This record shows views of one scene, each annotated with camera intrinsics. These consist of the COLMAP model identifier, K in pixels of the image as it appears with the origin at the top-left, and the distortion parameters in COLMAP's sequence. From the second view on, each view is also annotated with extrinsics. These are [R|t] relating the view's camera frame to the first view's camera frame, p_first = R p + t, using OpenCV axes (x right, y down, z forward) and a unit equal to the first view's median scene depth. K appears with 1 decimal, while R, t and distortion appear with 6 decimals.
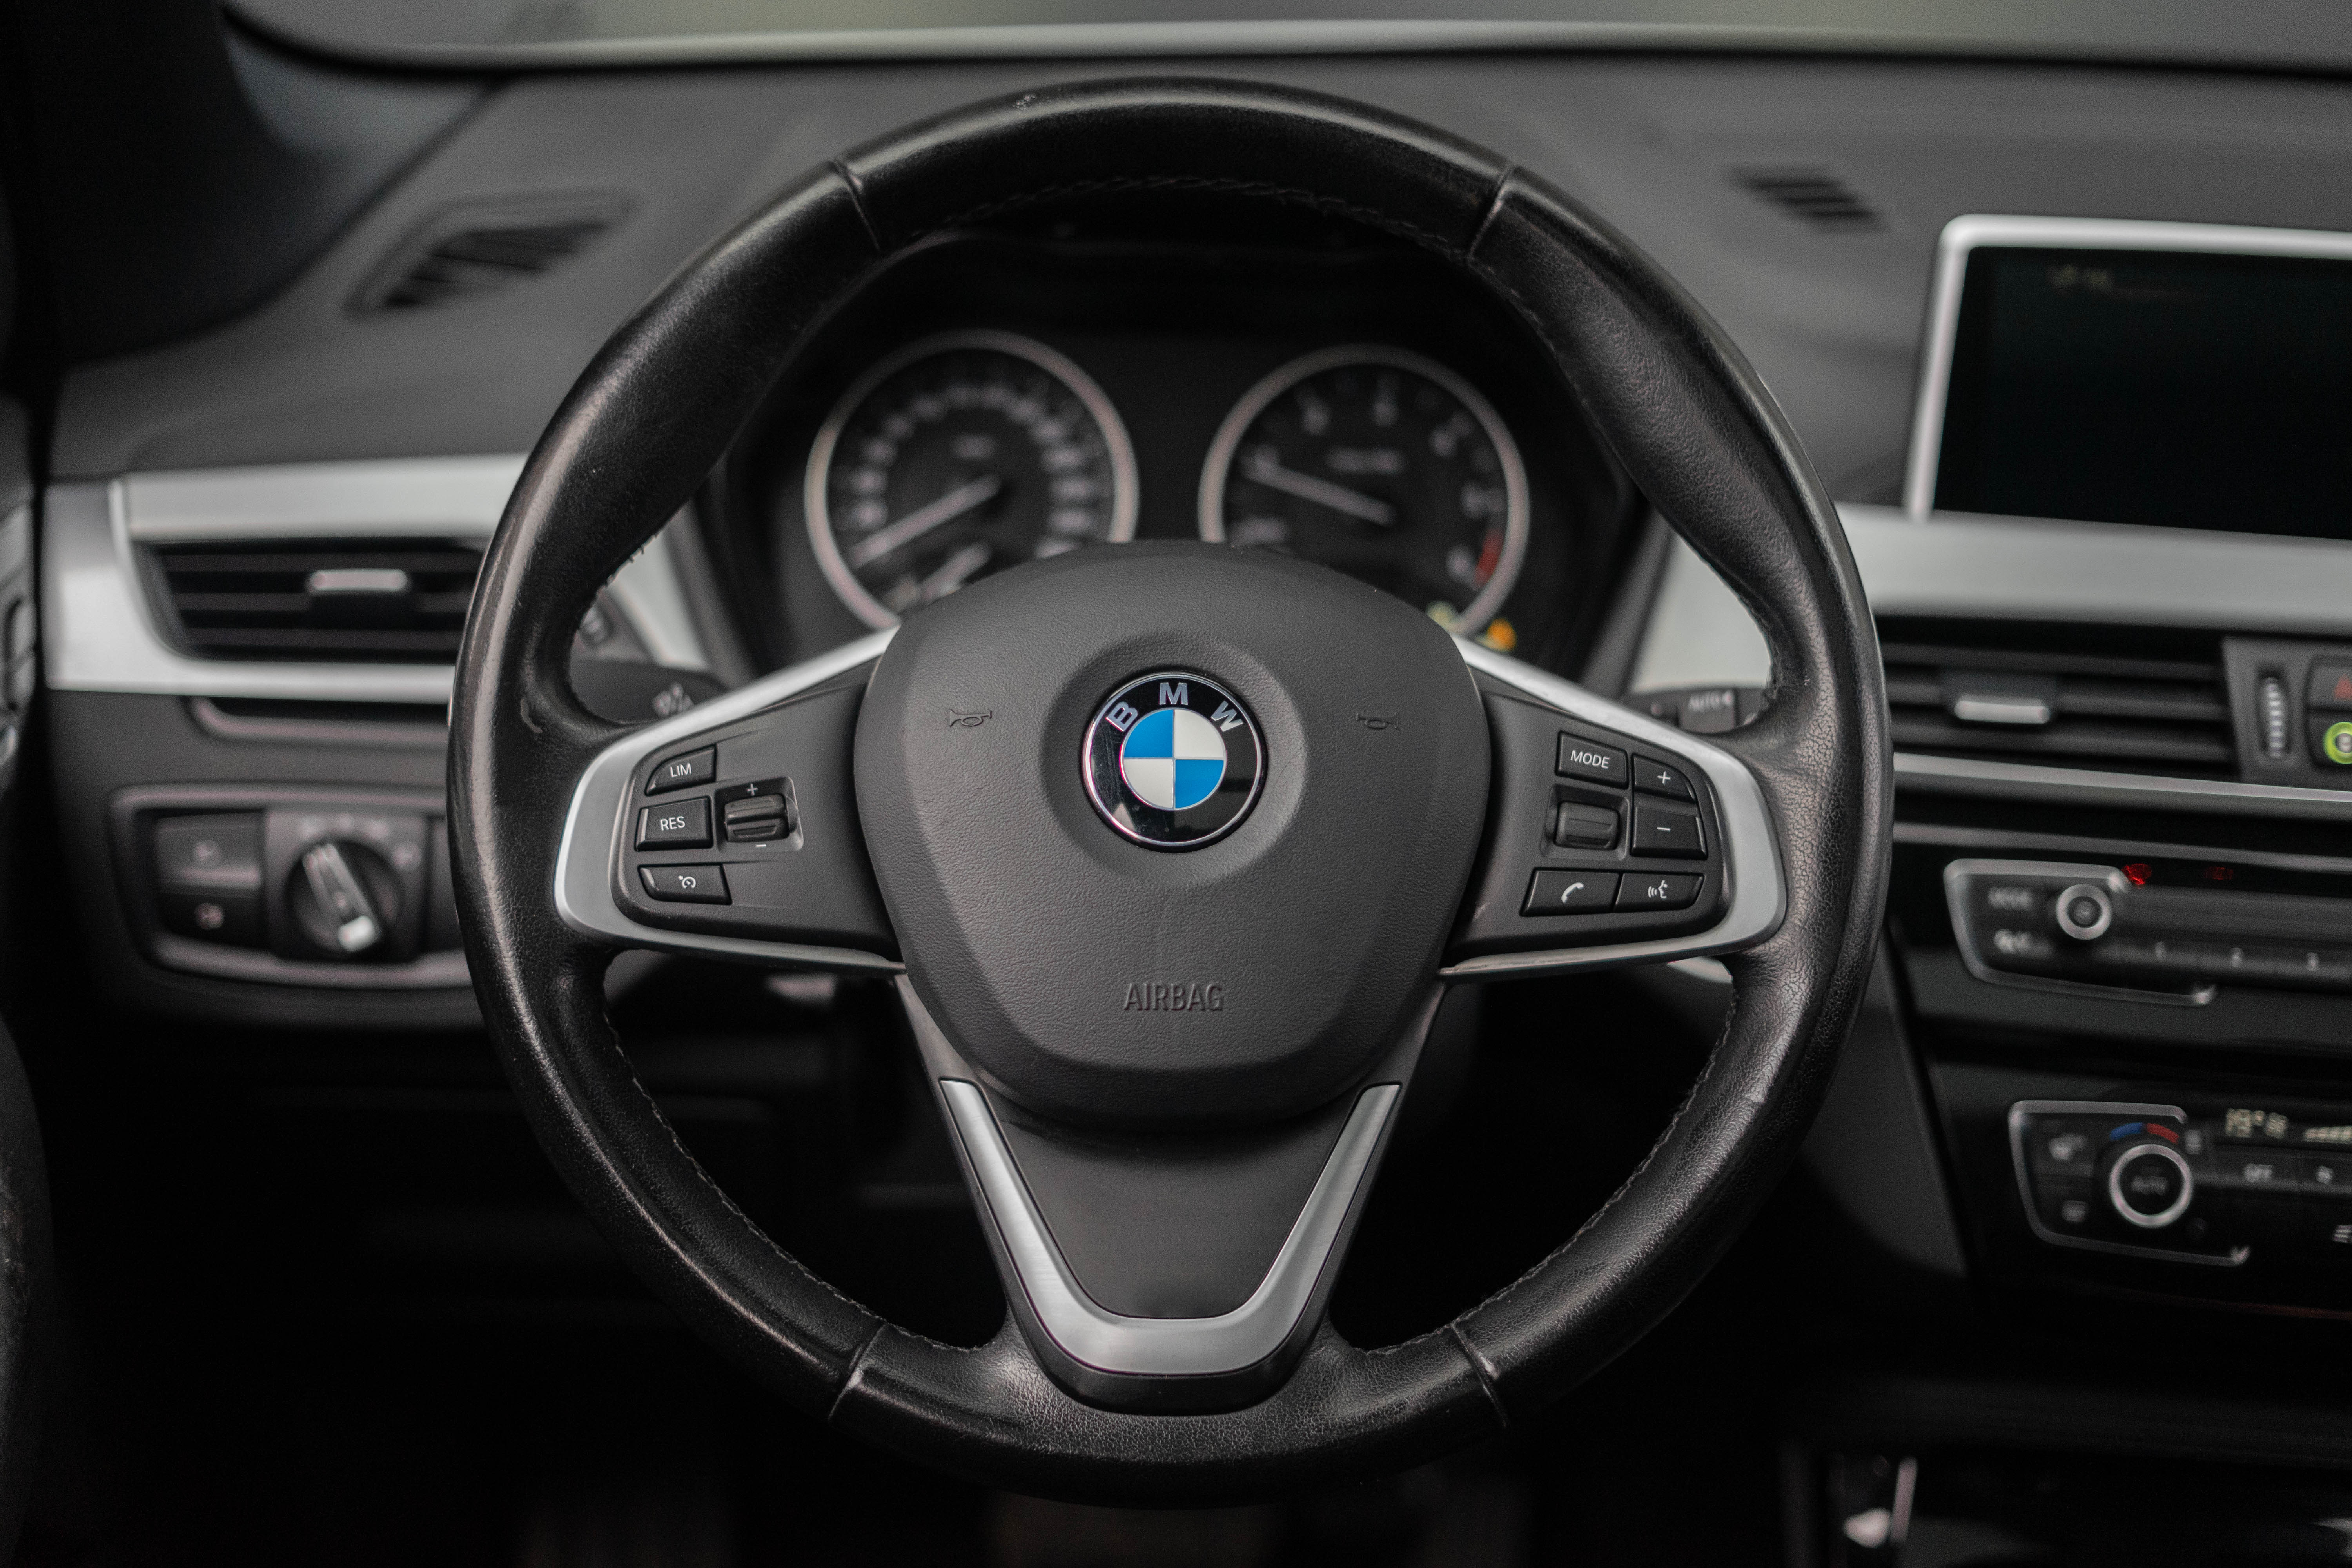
lens RADIAL K [[3795.1, 0, 1107.6], [0, 3795.1, 682.4], [0, 0, 1]] dist [-0.090840, 0.000000]
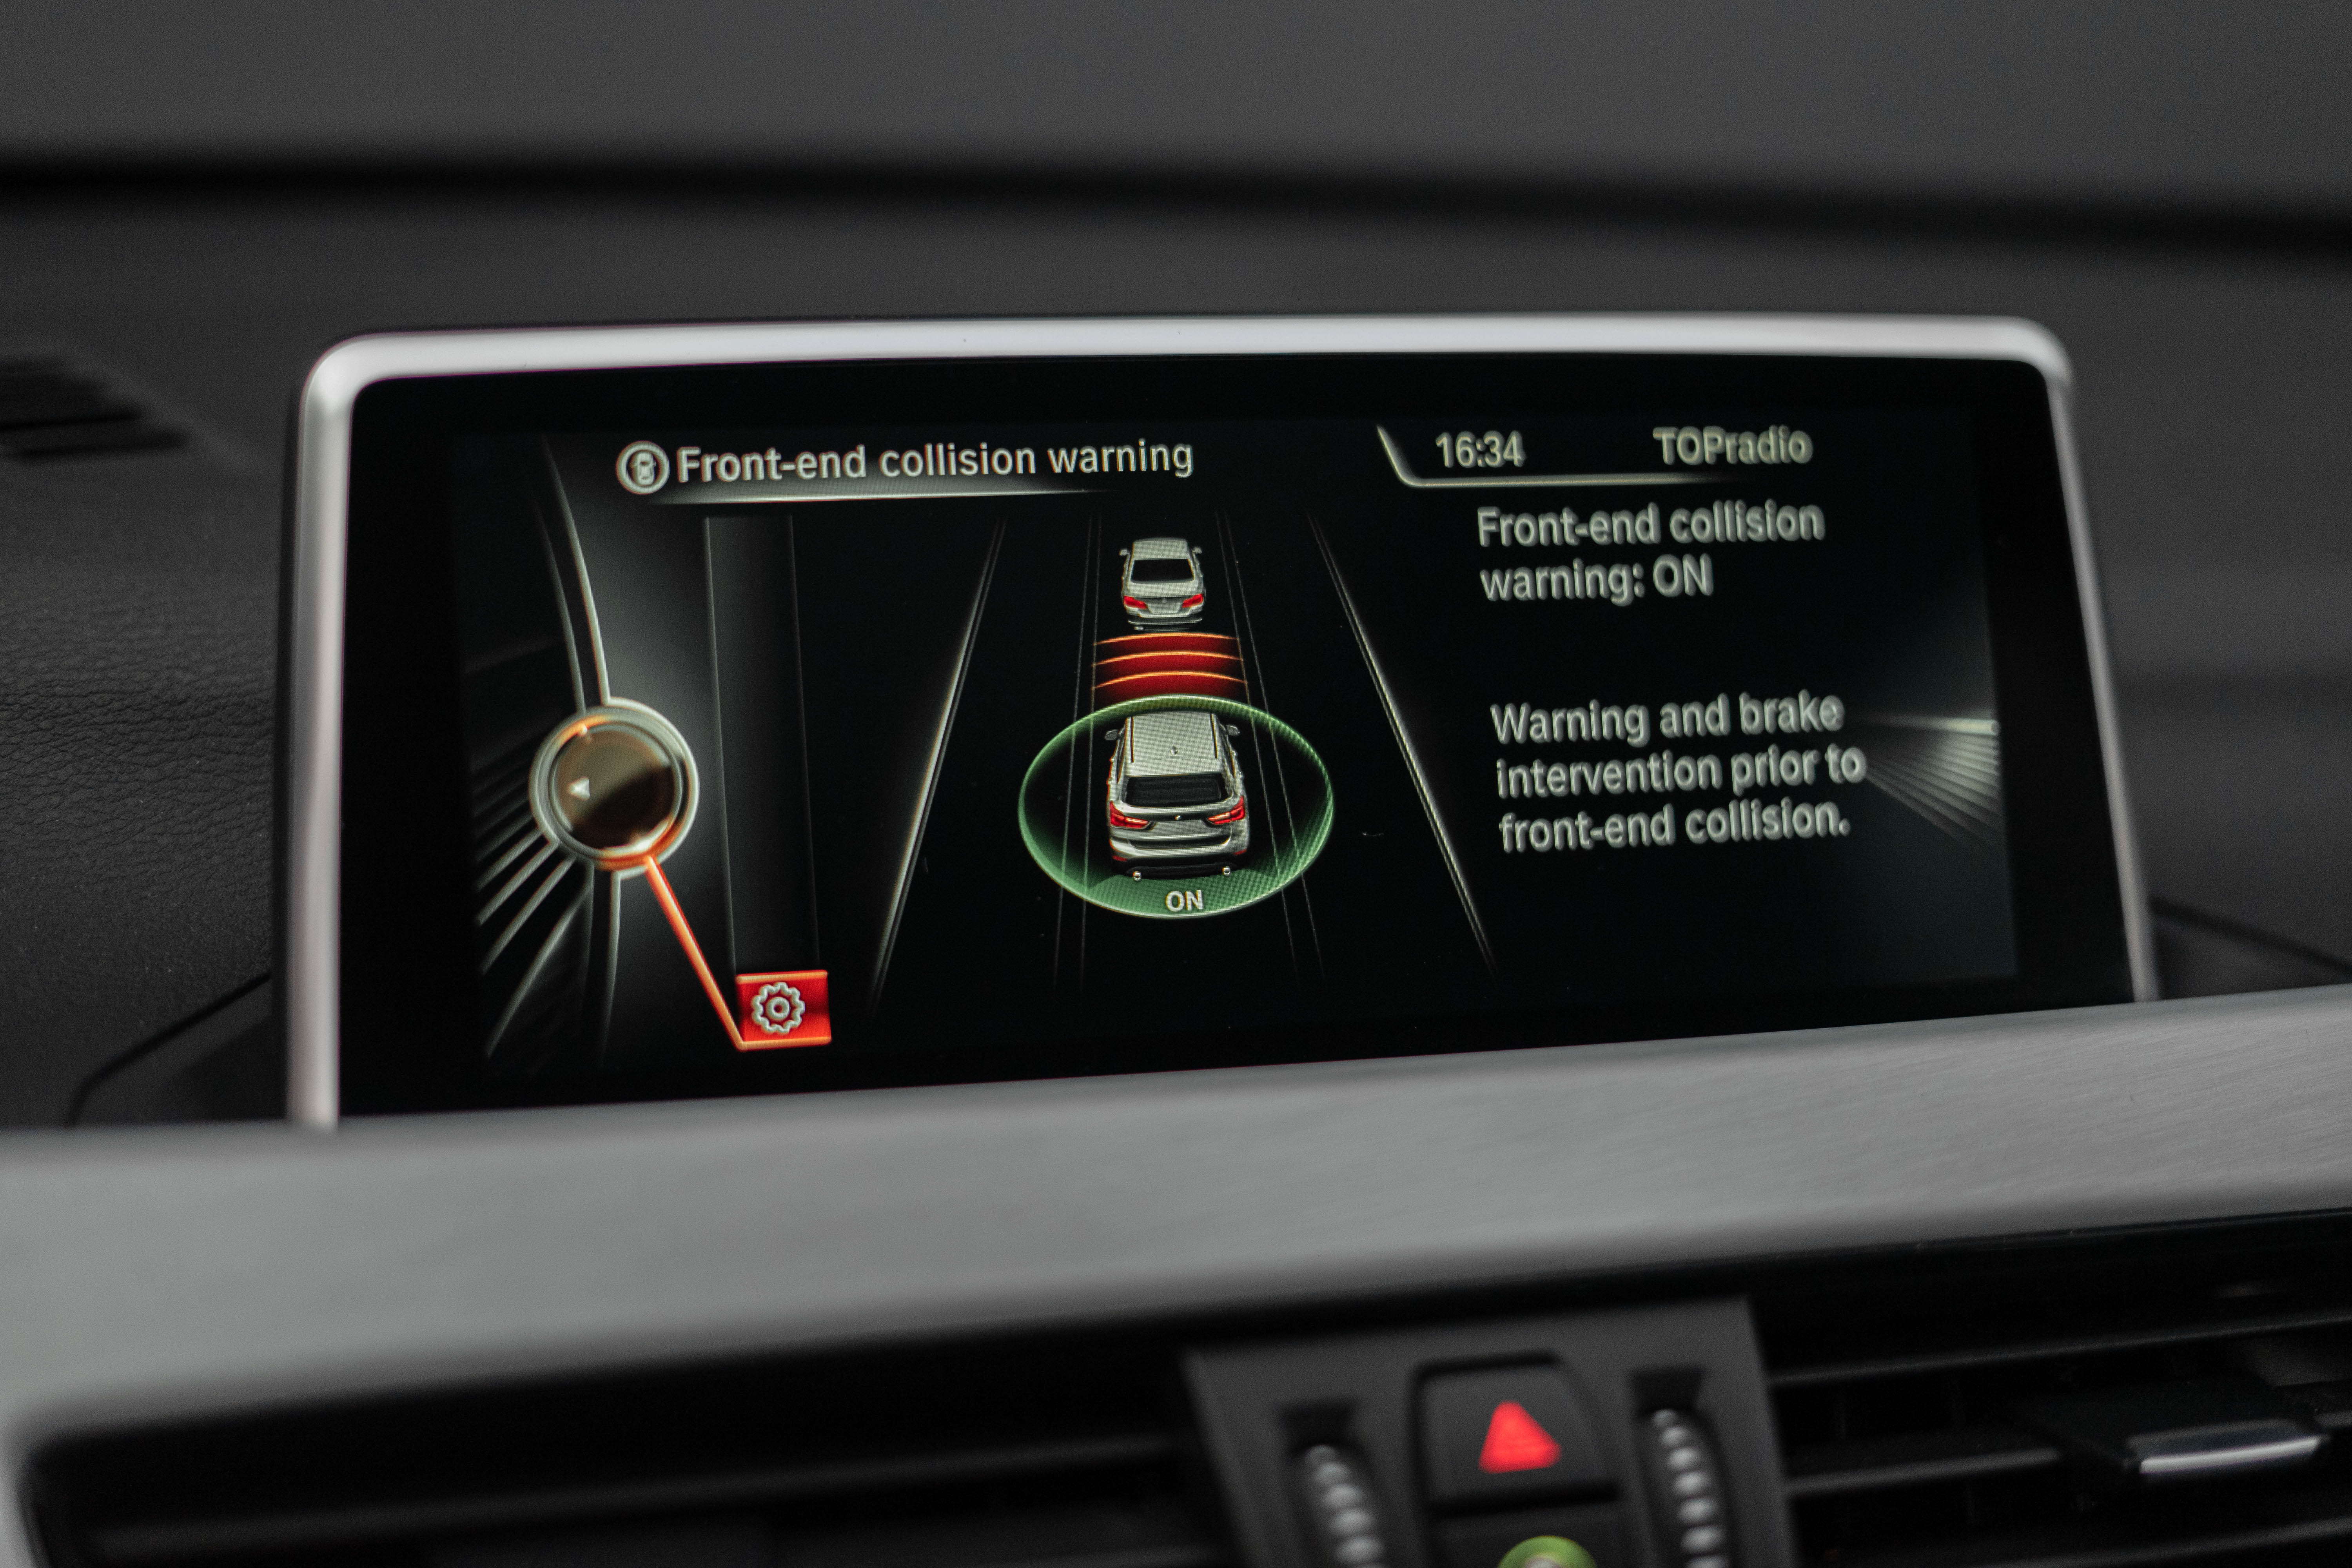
lens RADIAL K [[3795.1, 0, 1148.2], [0, 3795.1, 826.0], [0, 0, 1]] dist [-0.090840, 0.000000]
pose [[0.907774, -0.094625, 0.408648, 0.173732], [0.141396, 0.986234, -0.085729, -0.036739], [-0.394911, 0.135603, 0.908657, 0.780161]]
